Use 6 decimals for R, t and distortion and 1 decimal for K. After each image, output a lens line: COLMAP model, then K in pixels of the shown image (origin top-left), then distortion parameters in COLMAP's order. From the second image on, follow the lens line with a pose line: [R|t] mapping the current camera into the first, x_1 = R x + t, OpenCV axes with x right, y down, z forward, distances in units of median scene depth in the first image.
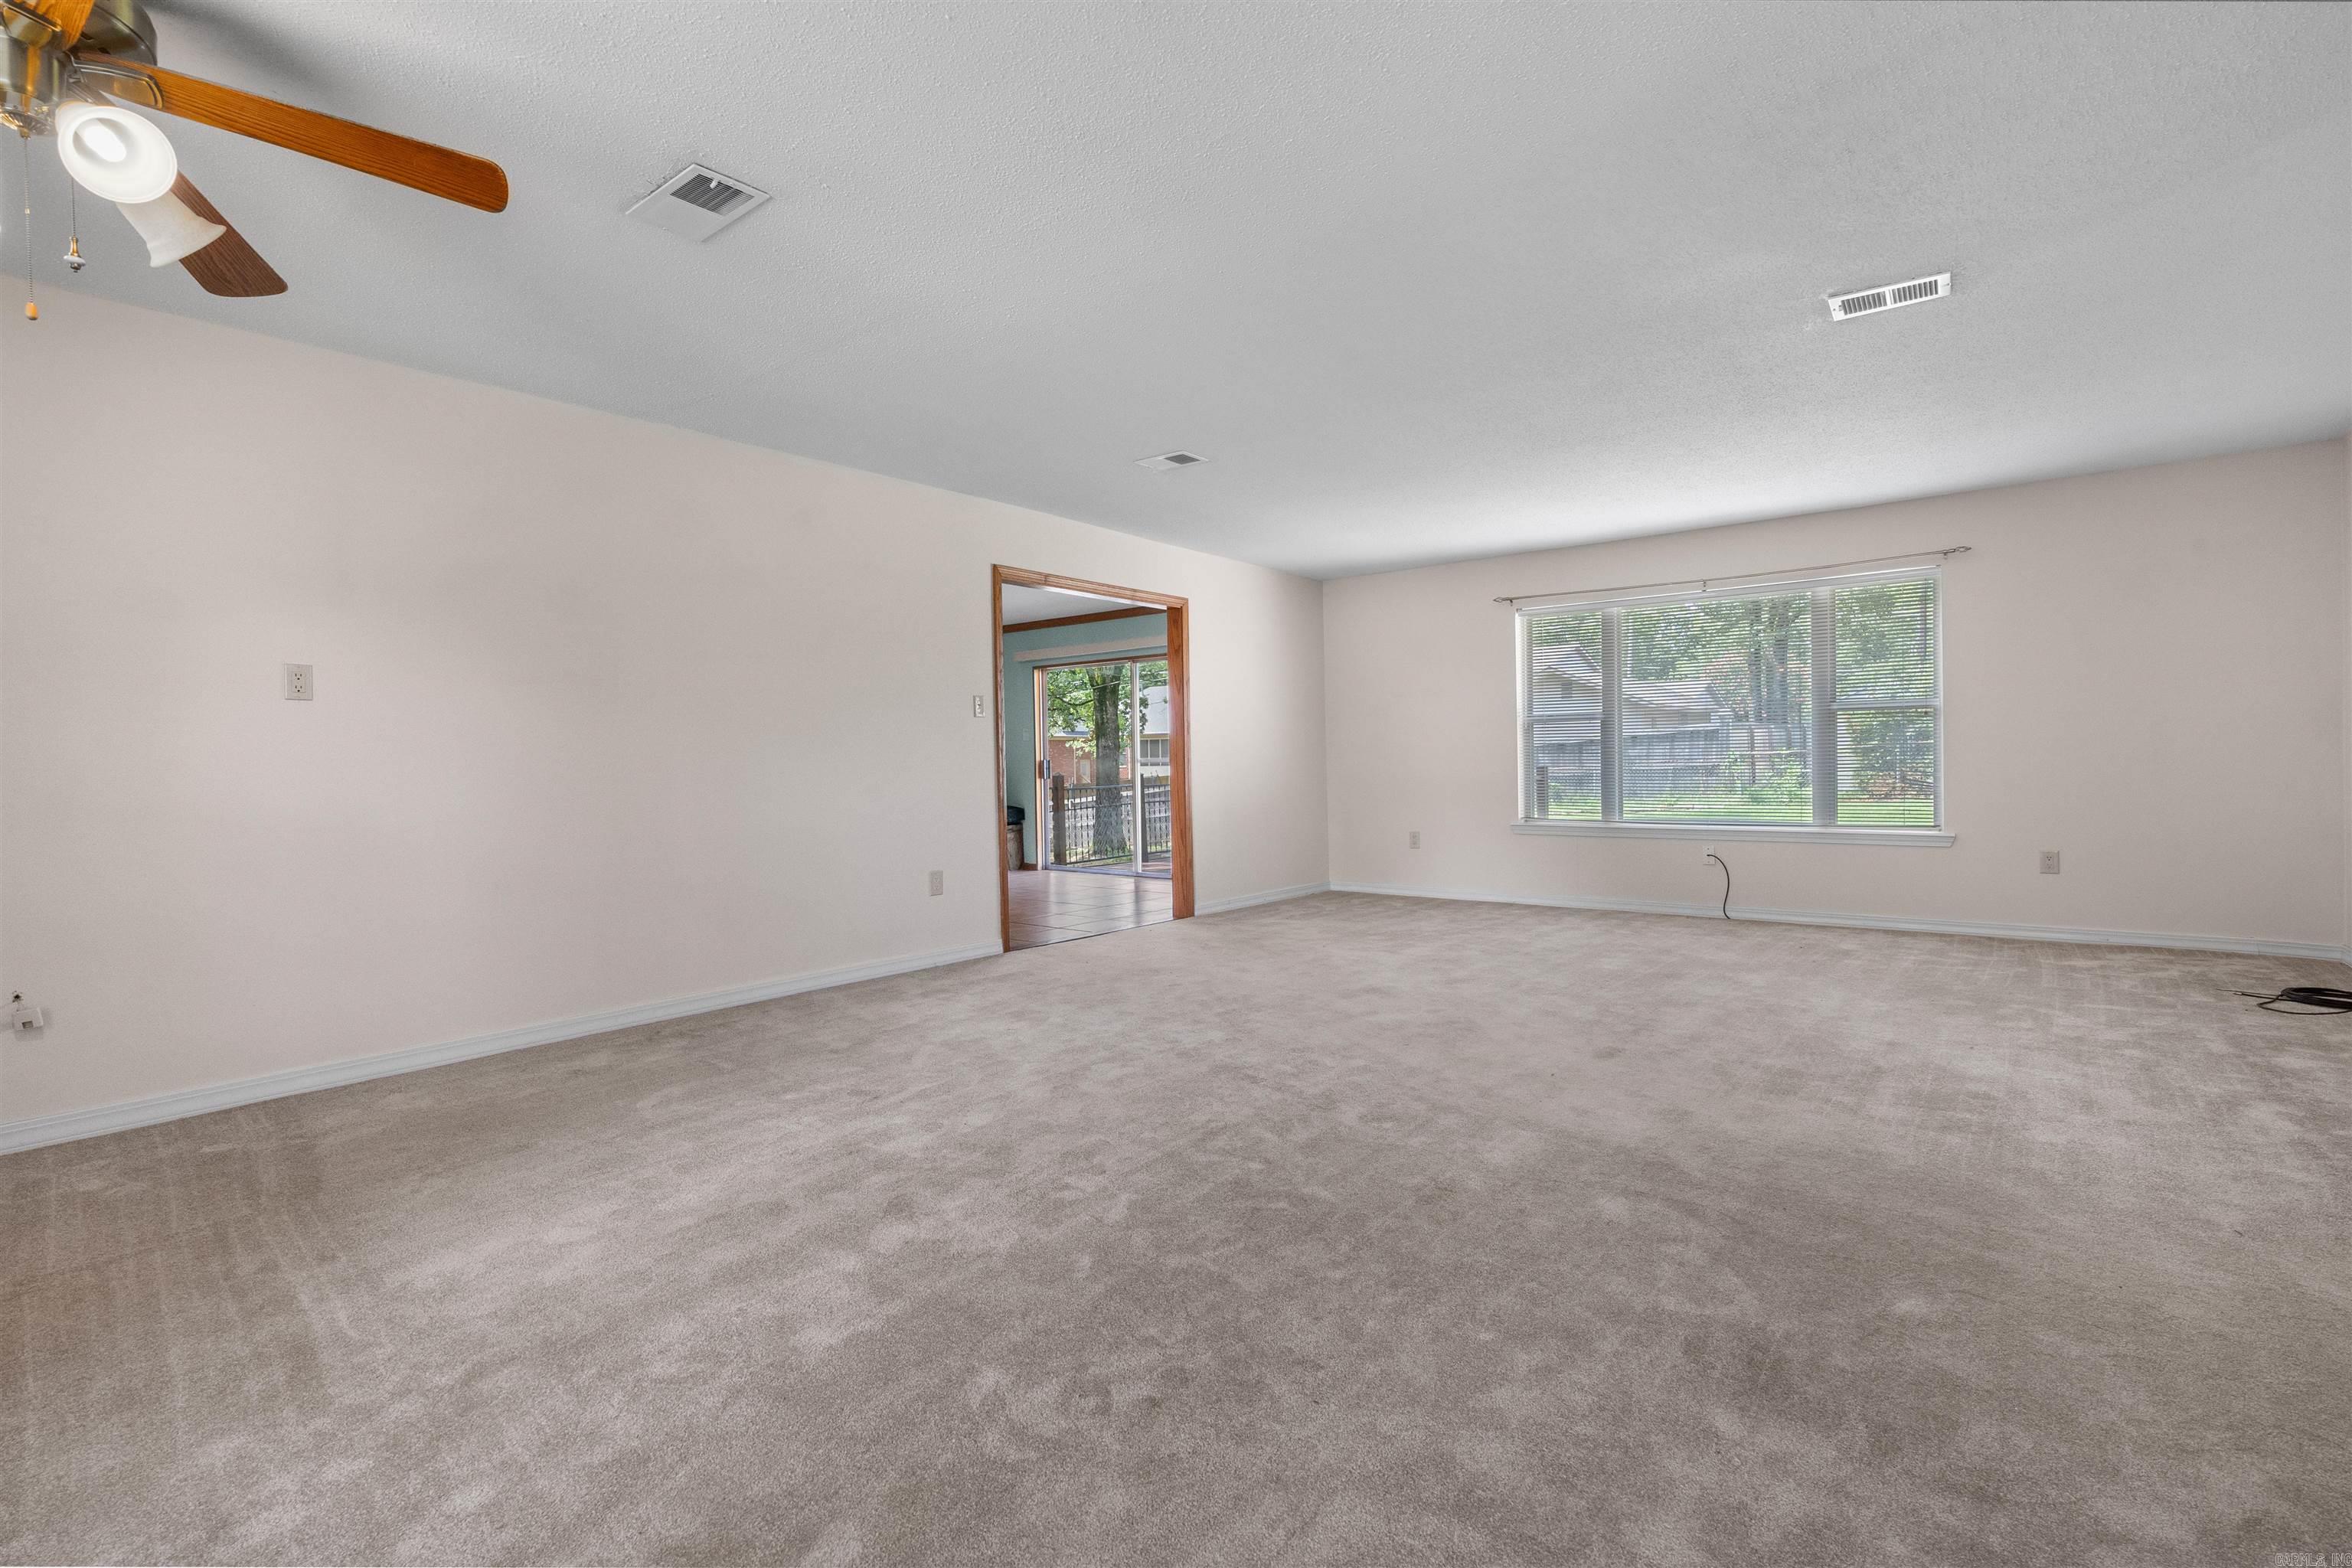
lens RADIAL K [[1083.9, 0, 1177.0], [0, 1083.9, 783.2], [0, 0, 1]] dist [-0.011138, 0.000168]
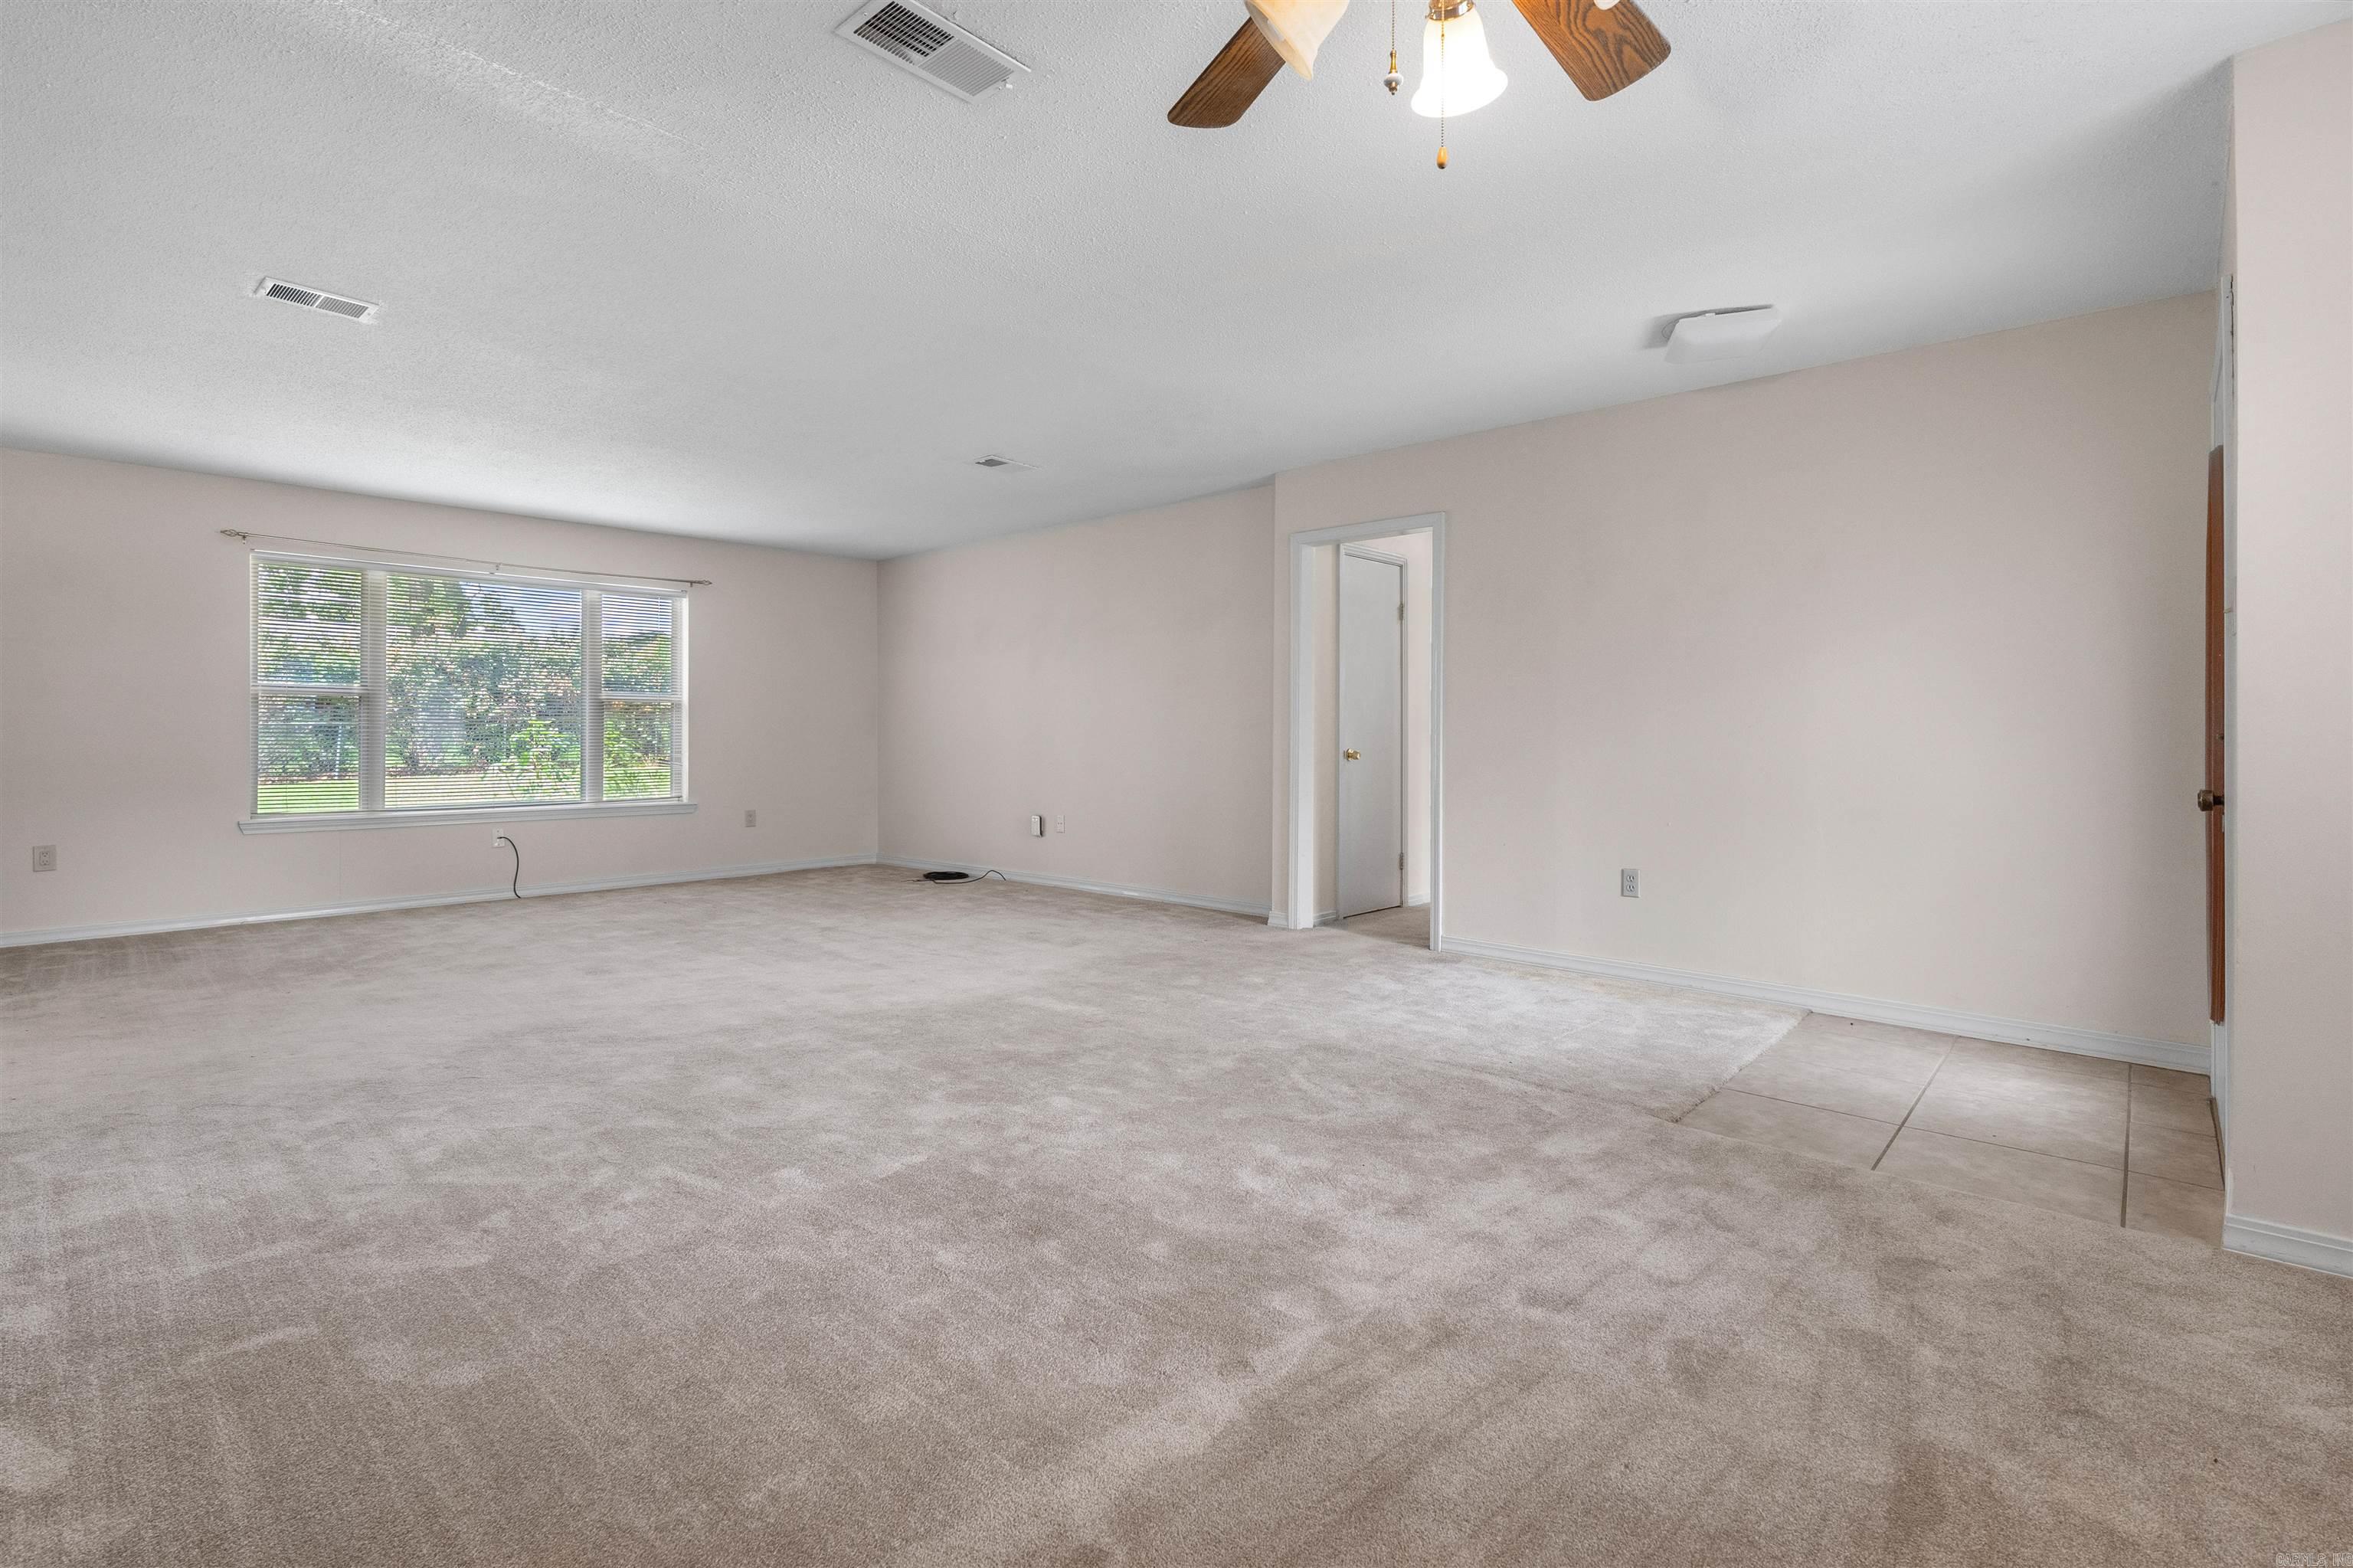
lens RADIAL K [[1084.4, 0, 1176.7], [0, 1084.4, 761.3], [0, 0, 1]] dist [-0.011138, 0.000168]
pose [[0.060504, 0.001842, 0.998166, -0.453380], [0.024187, 0.999702, -0.003311, 0.014407], [-0.997875, 0.024343, 0.060442, 0.300041]]
